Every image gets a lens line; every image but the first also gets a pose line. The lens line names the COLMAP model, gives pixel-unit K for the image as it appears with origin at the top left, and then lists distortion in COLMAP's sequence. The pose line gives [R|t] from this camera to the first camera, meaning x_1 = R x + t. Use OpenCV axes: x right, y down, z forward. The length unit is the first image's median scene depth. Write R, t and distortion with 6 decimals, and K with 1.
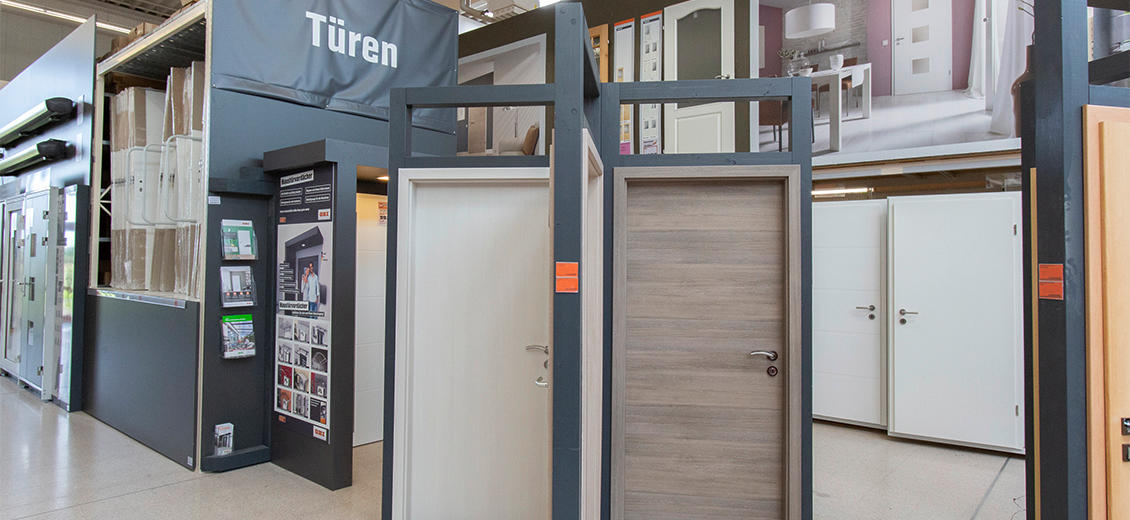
lens RADIAL K [[658.0, 0, 565.0], [0, 658.0, 260.0], [0, 0, 1]] dist [-0.001327, -0.000248]
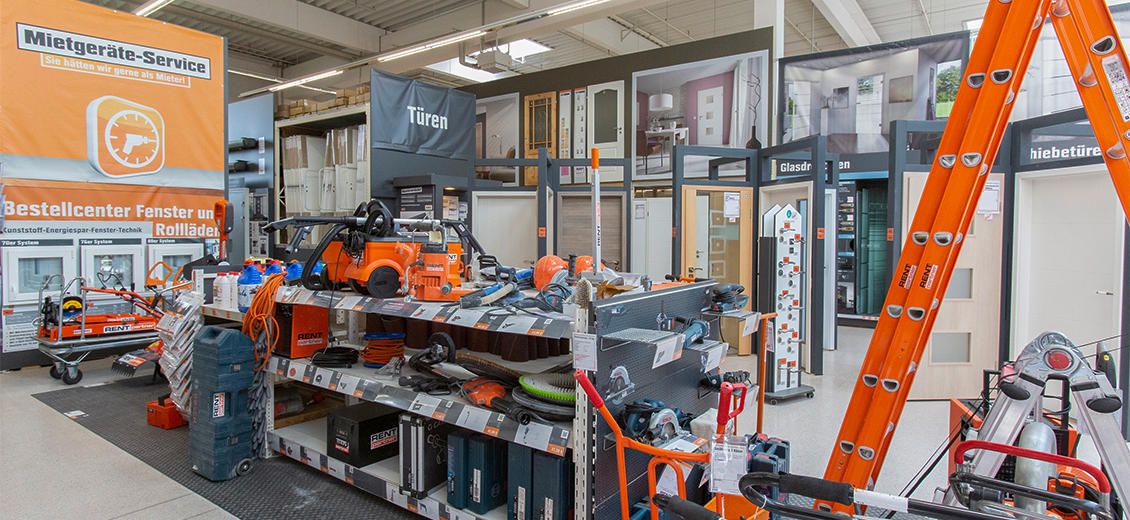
lens RADIAL K [[601.0, 0, 565.0], [0, 601.0, 260.0], [0, 0, 1]] dist [0.000504, 0.000064]
pose [[0.997228, -0.007873, 0.073985, -0.044257], [0.004145, 0.998720, 0.050412, 0.006101], [-0.074287, -0.049966, 0.995984, -0.842865]]
